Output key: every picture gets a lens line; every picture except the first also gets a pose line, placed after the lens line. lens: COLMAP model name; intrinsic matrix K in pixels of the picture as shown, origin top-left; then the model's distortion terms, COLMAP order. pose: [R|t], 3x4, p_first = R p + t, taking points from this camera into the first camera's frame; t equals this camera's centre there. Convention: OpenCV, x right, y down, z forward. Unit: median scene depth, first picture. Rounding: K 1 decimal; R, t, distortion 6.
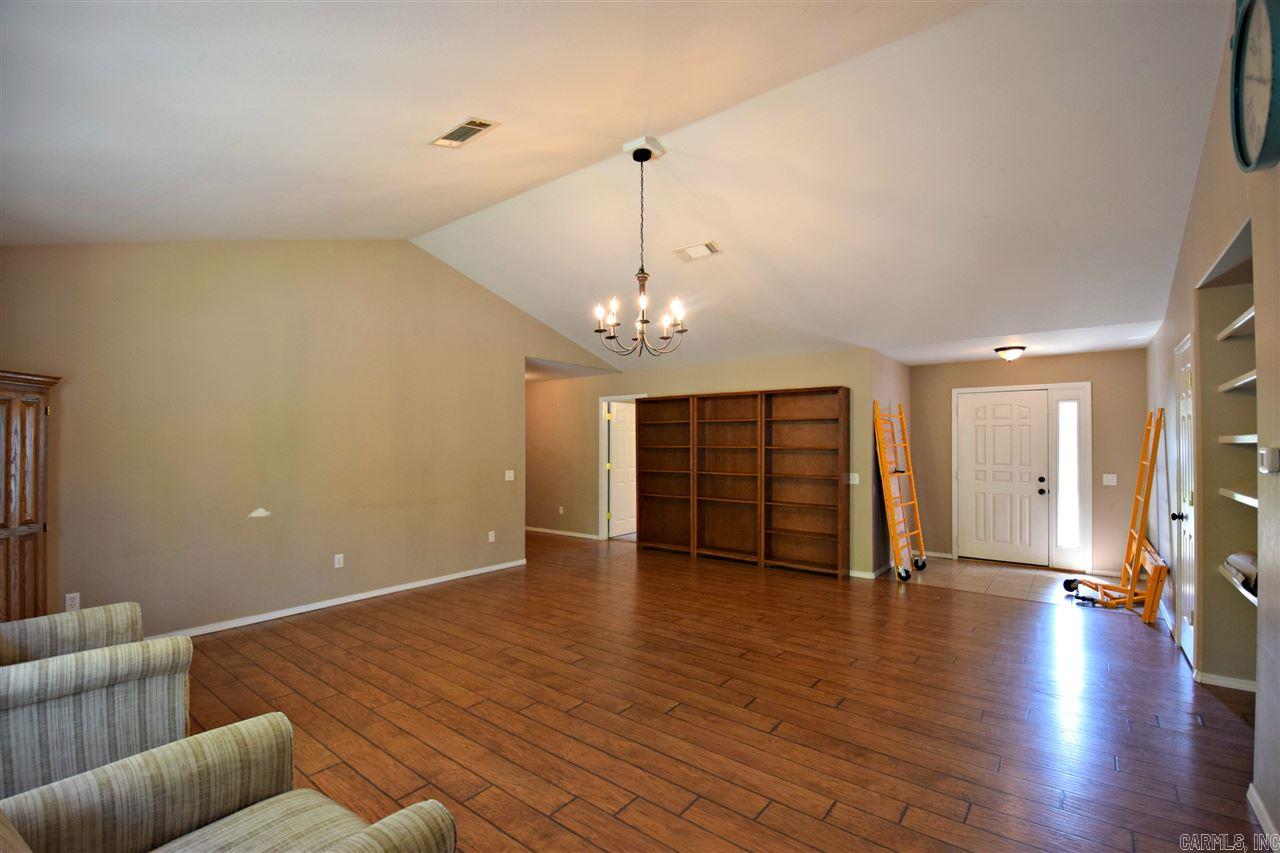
lens RADIAL K [[567.0, 0, 637.7], [0, 567.0, 433.1], [0, 0, 1]] dist [0.017924, -0.021646]
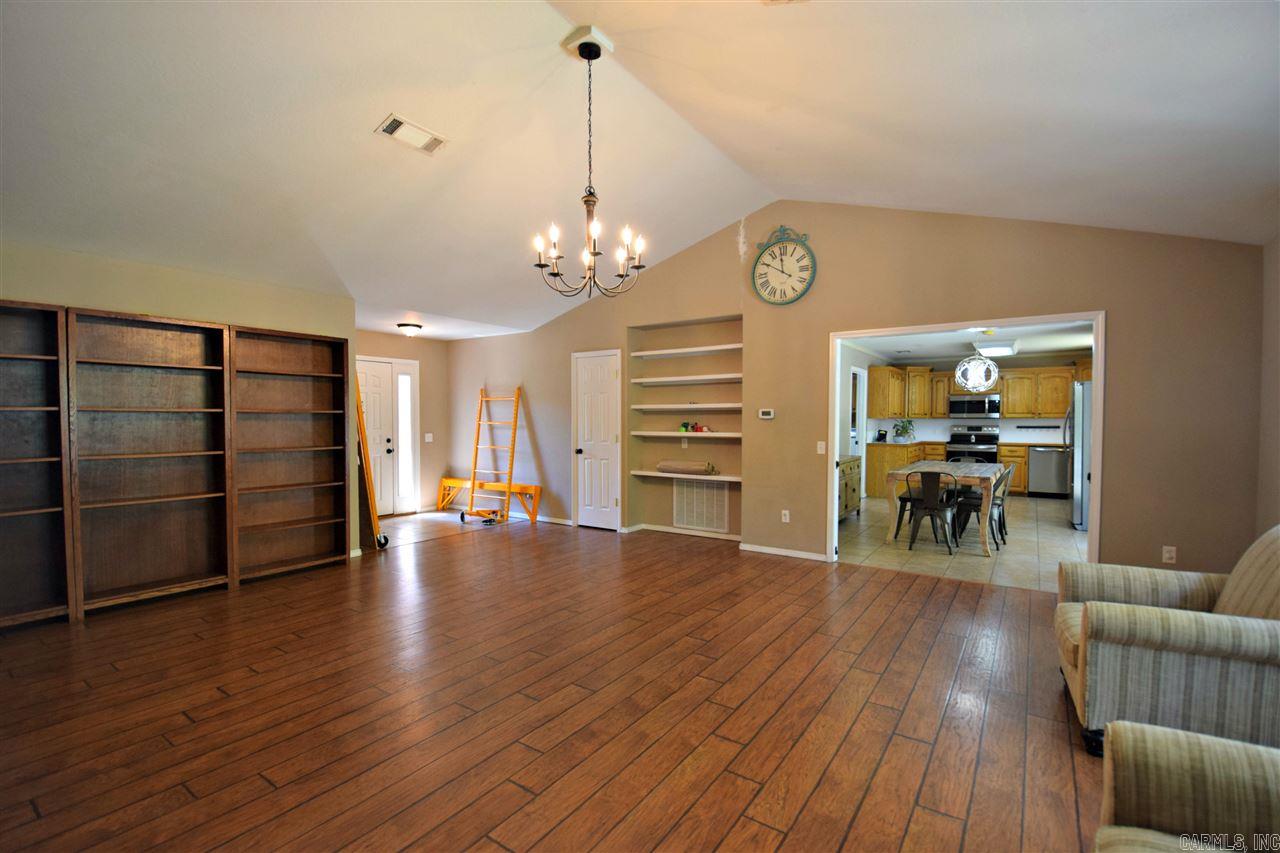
lens RADIAL K [[575.3, 0, 645.1], [0, 575.3, 430.6], [0, 0, 1]] dist [0.018316, -0.022104]
pose [[-0.076915, -0.025513, 0.996711, -0.786128], [-0.016317, 0.999571, 0.024327, 0.038254], [-0.996904, -0.014392, -0.077299, 0.898743]]
